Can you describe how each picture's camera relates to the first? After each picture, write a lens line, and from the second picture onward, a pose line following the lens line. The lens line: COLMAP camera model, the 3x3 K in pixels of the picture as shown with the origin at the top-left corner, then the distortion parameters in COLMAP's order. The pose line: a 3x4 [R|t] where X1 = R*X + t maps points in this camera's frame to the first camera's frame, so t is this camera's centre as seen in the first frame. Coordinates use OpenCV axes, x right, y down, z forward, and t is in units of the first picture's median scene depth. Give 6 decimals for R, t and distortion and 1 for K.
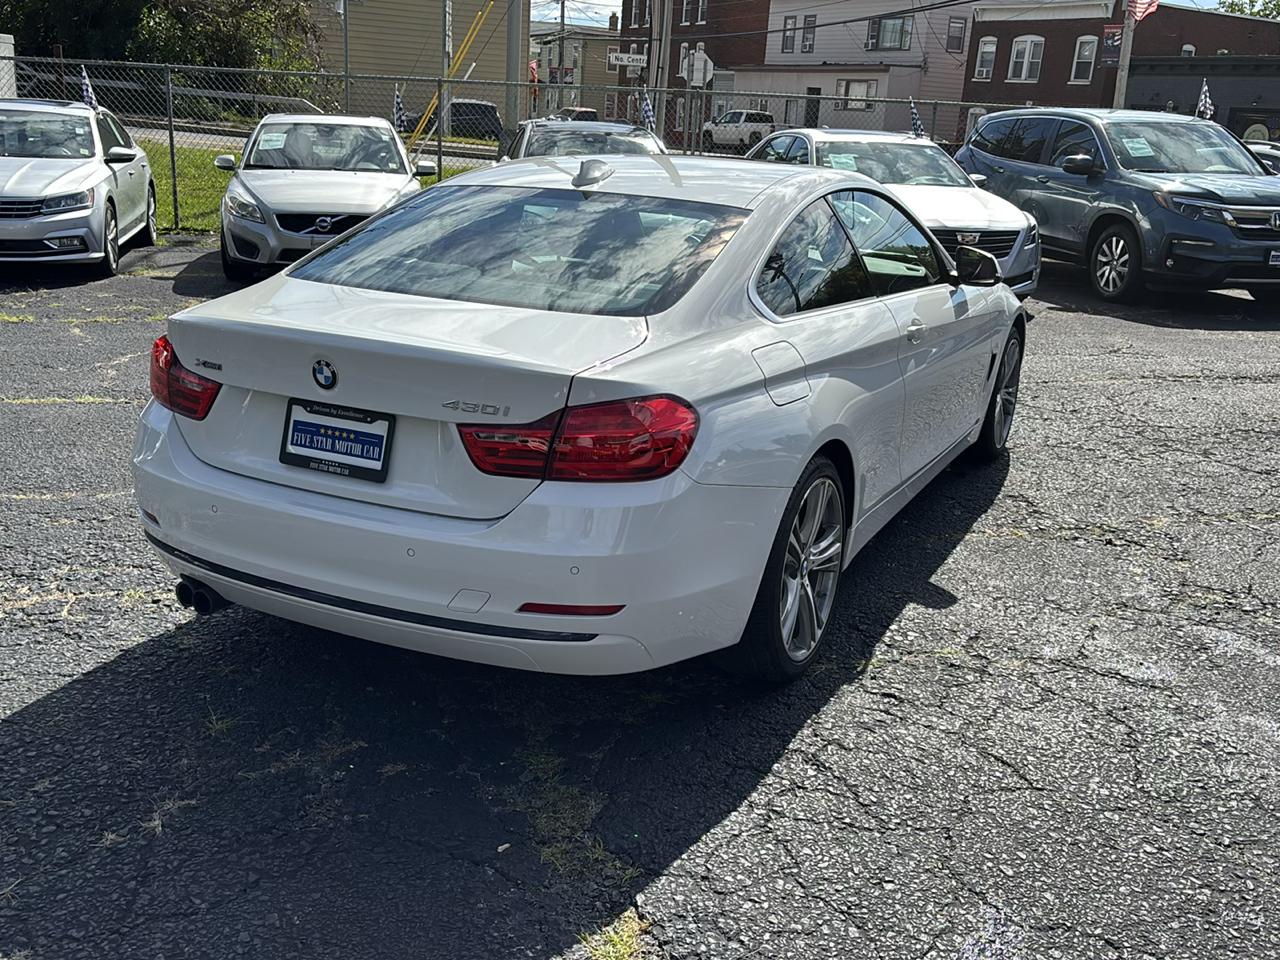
lens RADIAL K [[1234.2, 0, 640.0], [0, 1234.2, 480.0], [0, 0, 1]] dist [0.002882, 0.043339]
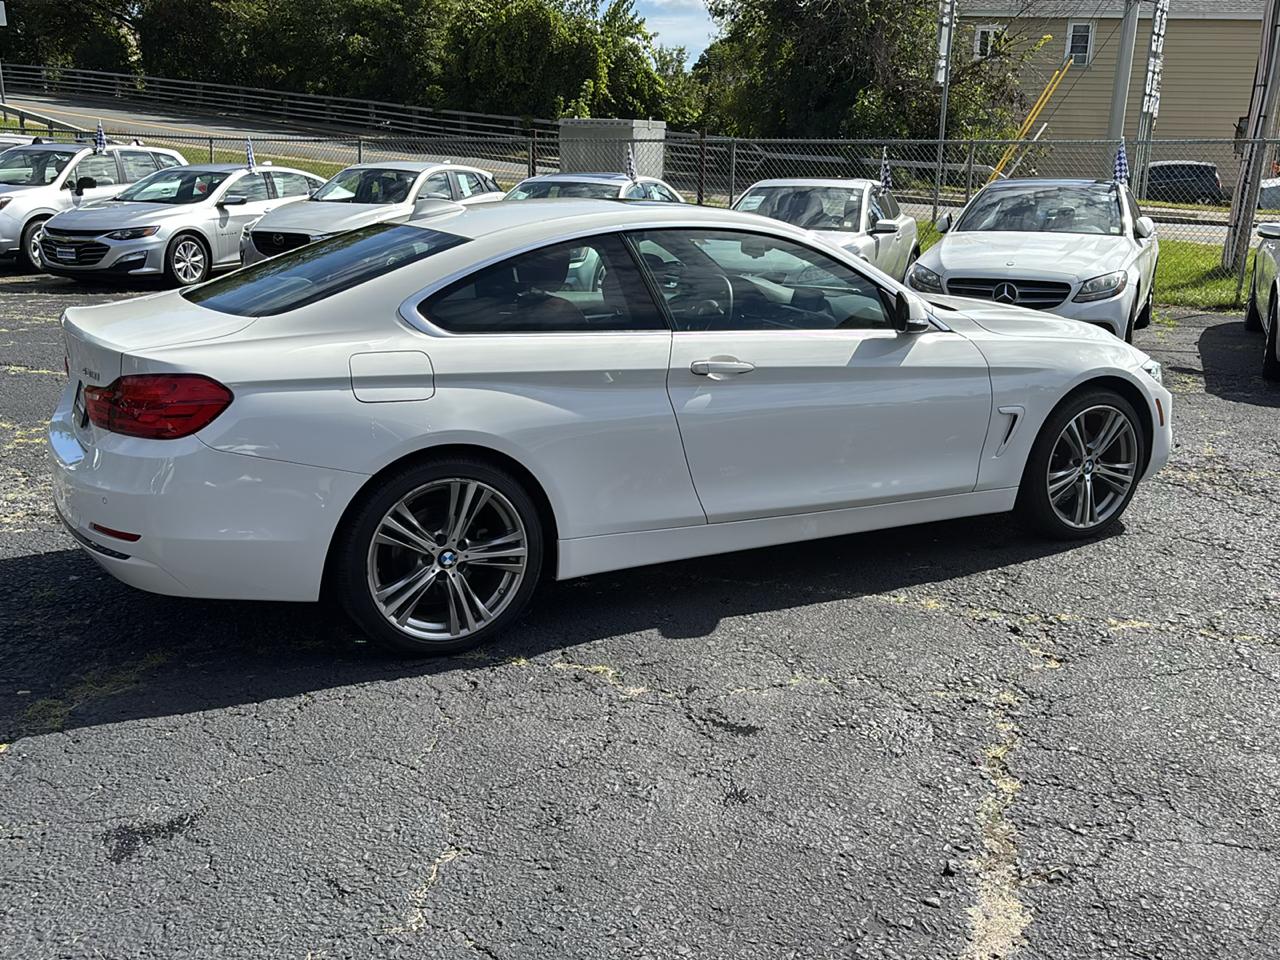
lens RADIAL K [[1234.2, 0, 640.0], [0, 1234.2, 480.0], [0, 0, 1]] dist [0.002882, 0.043339]
pose [[0.822138, 0.112264, -0.558109, 0.837255], [-0.141587, 0.989881, -0.009454, -0.011776], [0.551400, 0.086793, 0.829714, 0.158957]]
